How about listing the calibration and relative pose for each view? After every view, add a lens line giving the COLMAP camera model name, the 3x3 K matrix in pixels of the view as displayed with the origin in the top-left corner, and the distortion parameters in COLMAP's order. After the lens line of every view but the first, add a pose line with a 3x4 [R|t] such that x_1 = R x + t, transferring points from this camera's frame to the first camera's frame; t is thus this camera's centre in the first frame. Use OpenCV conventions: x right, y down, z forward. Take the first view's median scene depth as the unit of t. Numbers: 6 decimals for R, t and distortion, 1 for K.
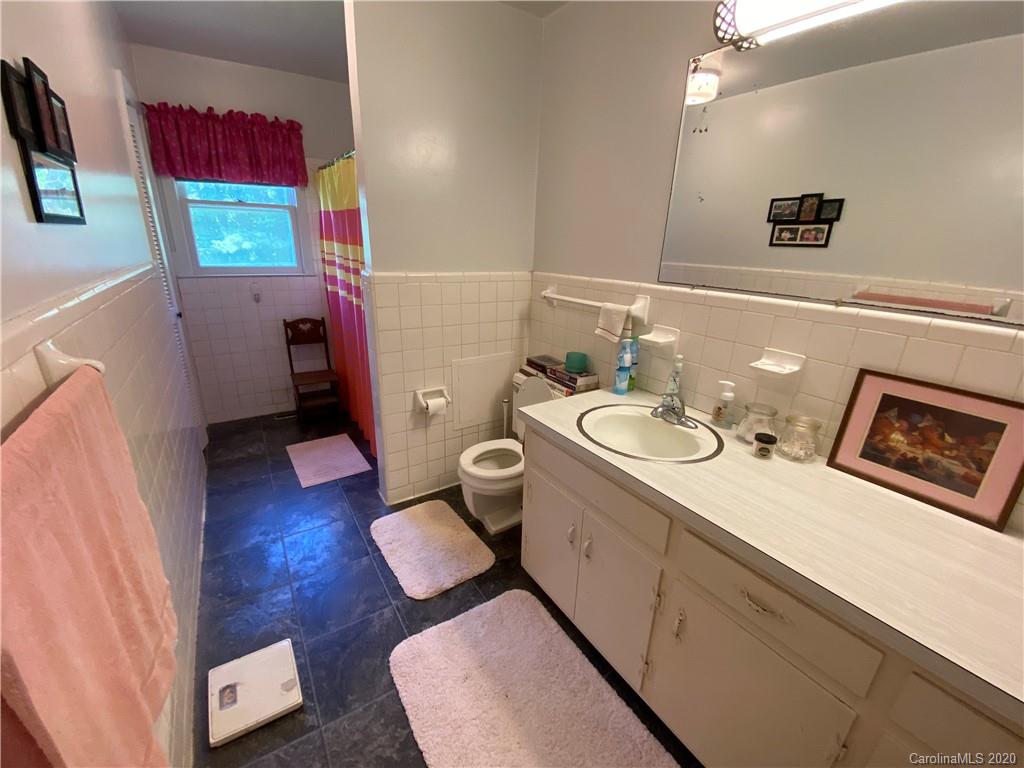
lens RADIAL K [[414.6, 0, 509.2], [0, 414.6, 385.3], [0, 0, 1]] dist [0.035220, -0.026101]
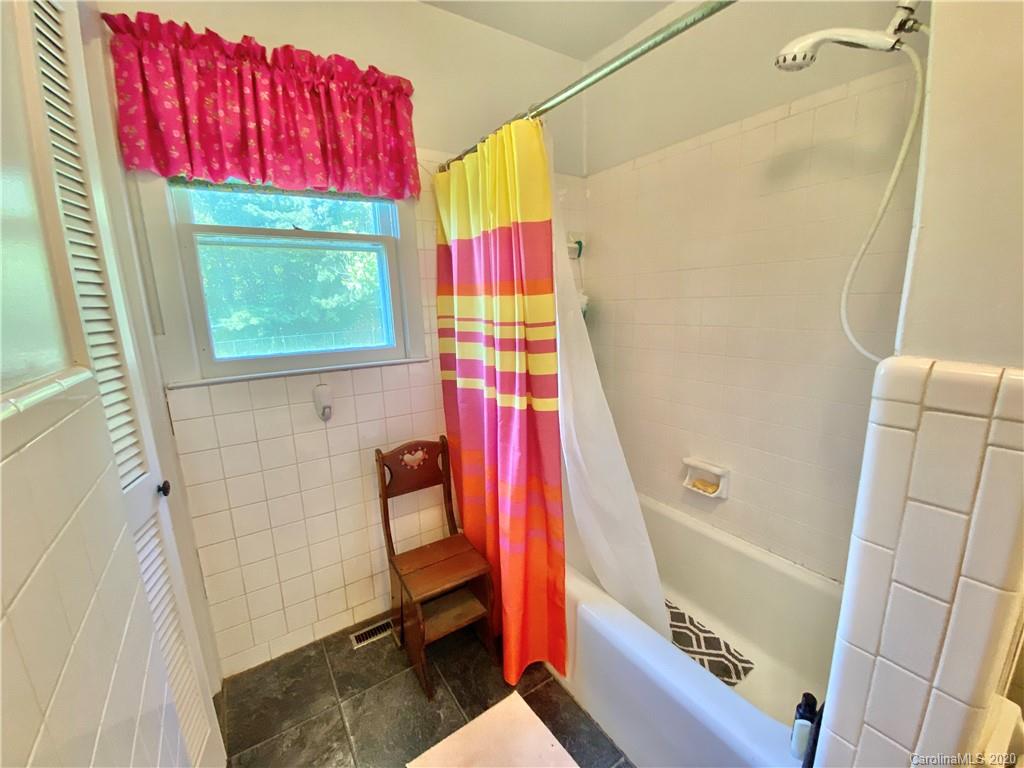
lens RADIAL K [[414.6, 0, 509.2], [0, 414.6, 385.3], [0, 0, 1]] dist [0.035220, -0.026101]
pose [[0.997792, -0.066415, 0.001001, -0.420659], [0.065968, 0.989085, -0.131752, -0.177651], [0.007760, 0.131527, 0.991282, 0.552628]]
